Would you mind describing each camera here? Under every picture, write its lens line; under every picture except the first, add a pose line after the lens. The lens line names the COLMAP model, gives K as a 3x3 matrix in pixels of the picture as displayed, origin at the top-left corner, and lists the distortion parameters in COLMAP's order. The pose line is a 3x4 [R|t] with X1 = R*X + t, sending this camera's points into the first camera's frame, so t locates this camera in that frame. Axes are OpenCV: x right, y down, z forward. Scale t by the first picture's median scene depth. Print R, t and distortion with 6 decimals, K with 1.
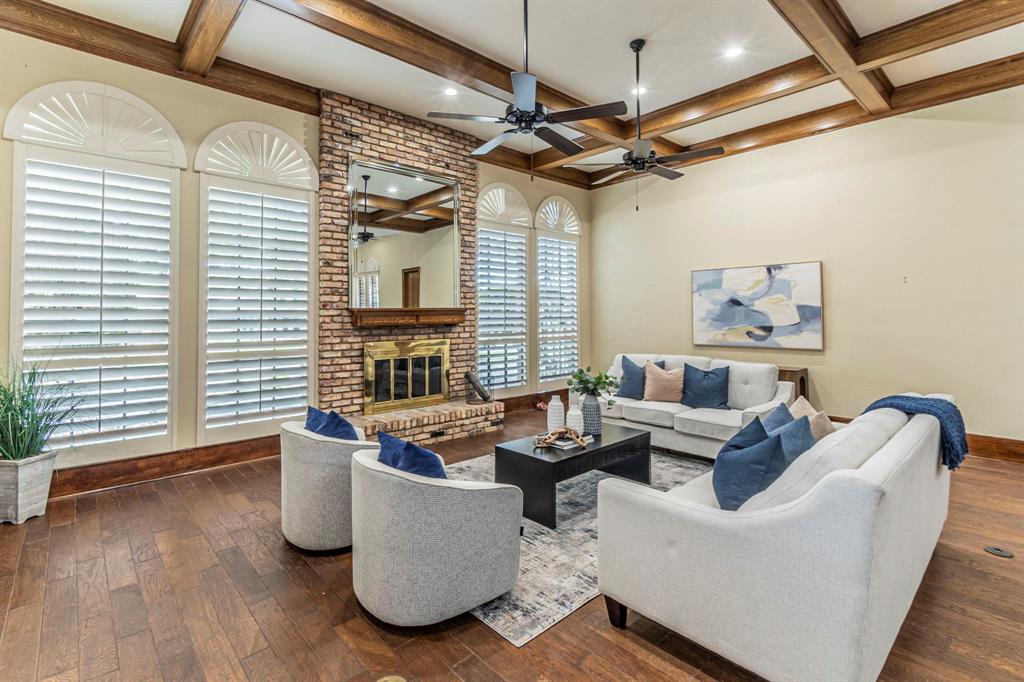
lens RADIAL K [[475.2, 0, 510.2], [0, 475.2, 304.0], [0, 0, 1]] dist [0.001867, 0.000126]
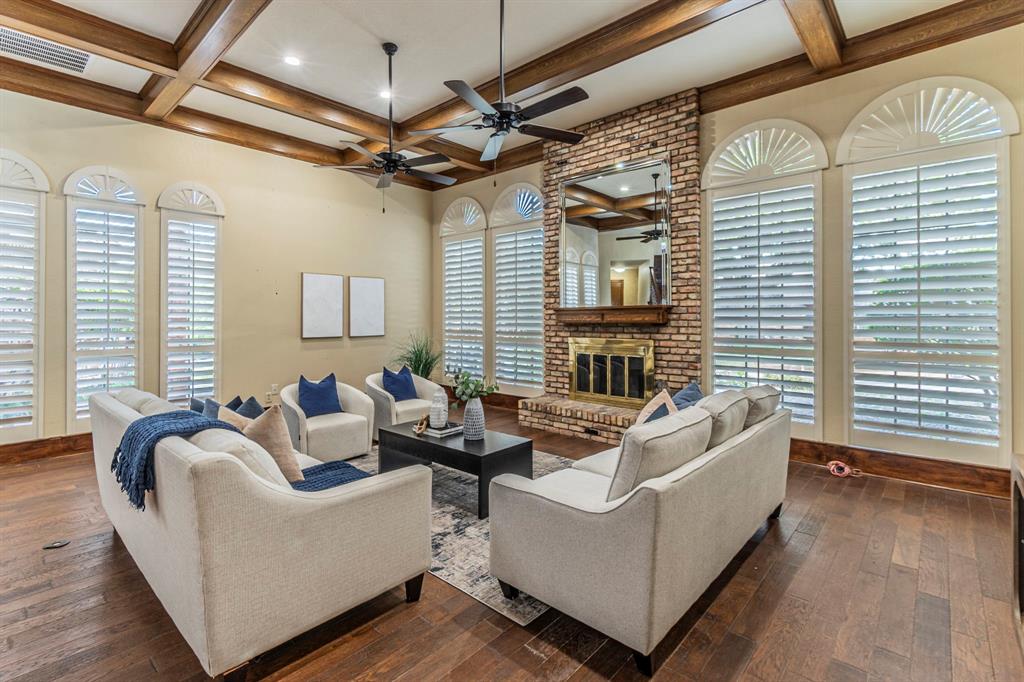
lens RADIAL K [[469.4, 0, 508.2], [0, 469.4, 314.7], [0, 0, 1]] dist [0.000732, -0.000334]
pose [[0.093617, 0.003534, -0.995602, 0.757974], [0.028267, 0.999581, 0.006206, 0.013093], [0.995207, -0.028724, 0.093478, 0.681203]]
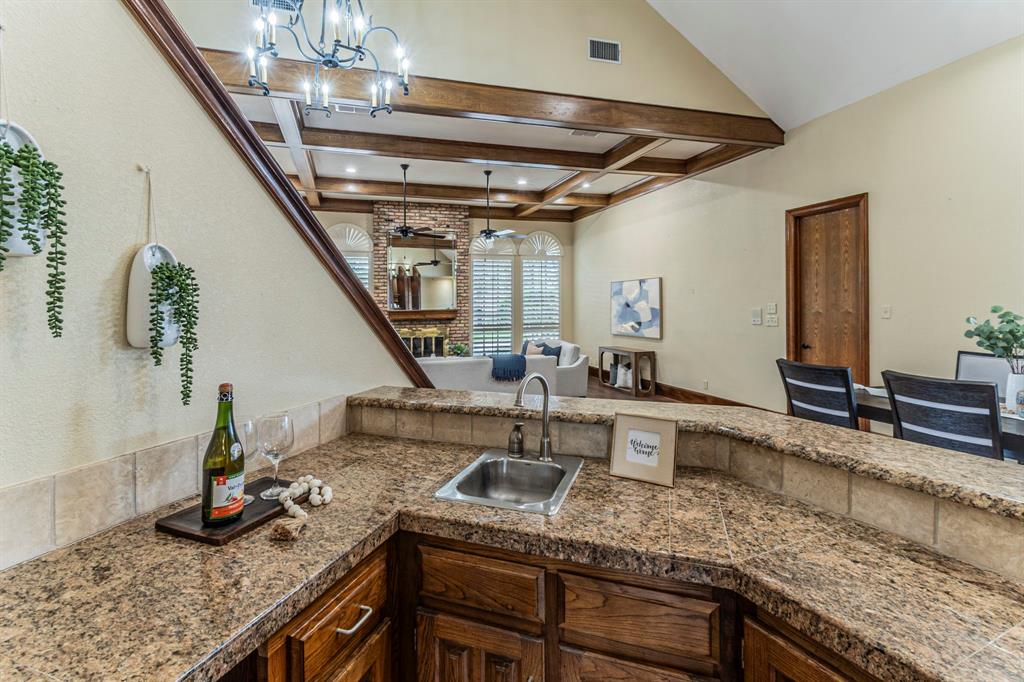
lens RADIAL K [[480.3, 0, 481.3], [0, 480.3, 305.1], [0, 0, 1]] dist [0.000736, -0.000040]
pose [[0.894948, -0.004712, -0.446145, 0.794875], [0.013474, 0.999774, 0.016469, -0.036003], [0.445966, -0.020750, 0.894809, -0.533246]]
